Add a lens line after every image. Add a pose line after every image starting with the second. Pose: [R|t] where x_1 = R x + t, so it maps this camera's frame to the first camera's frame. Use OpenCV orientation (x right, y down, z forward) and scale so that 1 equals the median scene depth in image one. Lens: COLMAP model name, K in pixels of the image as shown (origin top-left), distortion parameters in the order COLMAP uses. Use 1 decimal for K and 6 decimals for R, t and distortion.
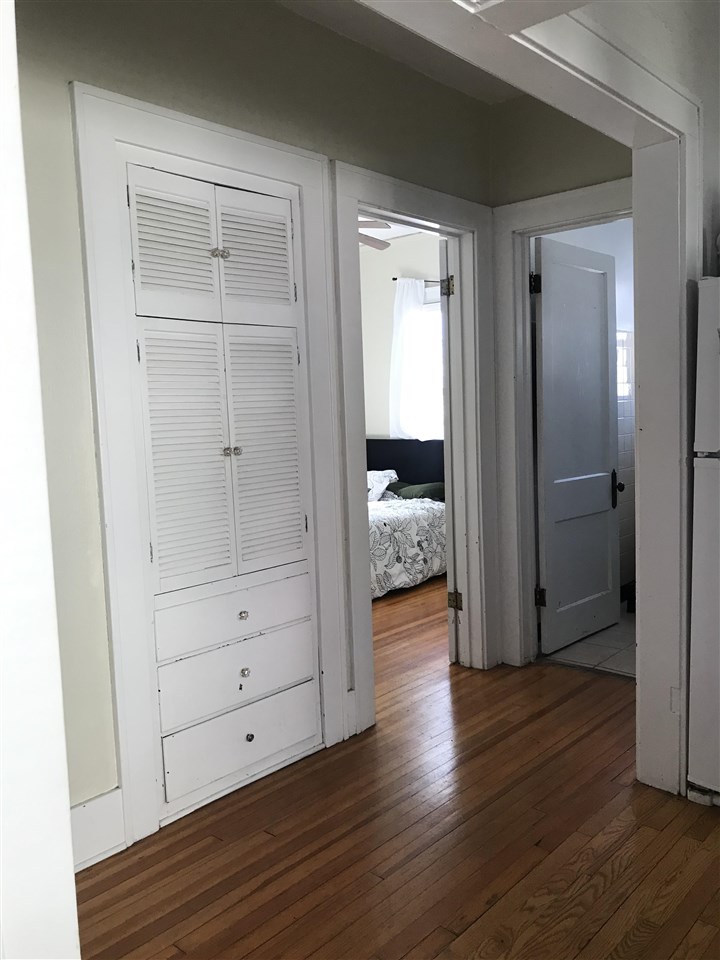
lens RADIAL K [[785.7, 0, 372.8], [0, 785.7, 472.4], [0, 0, 1]] dist [0.074707, -0.149458]
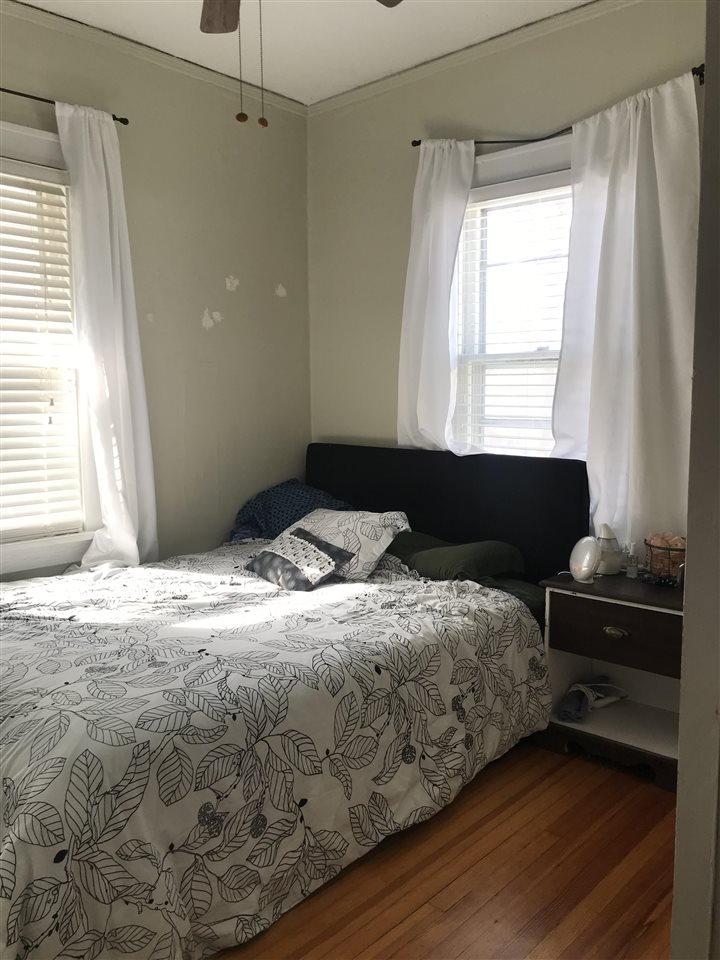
lens RADIAL K [[785.7, 0, 372.8], [0, 785.7, 472.4], [0, 0, 1]] dist [0.074707, -0.149458]
pose [[0.999449, 0.030729, -0.012582, 0.014422], [-0.030462, 0.999317, 0.020902, -0.043853], [0.013215, -0.020507, 0.999702, 0.561625]]
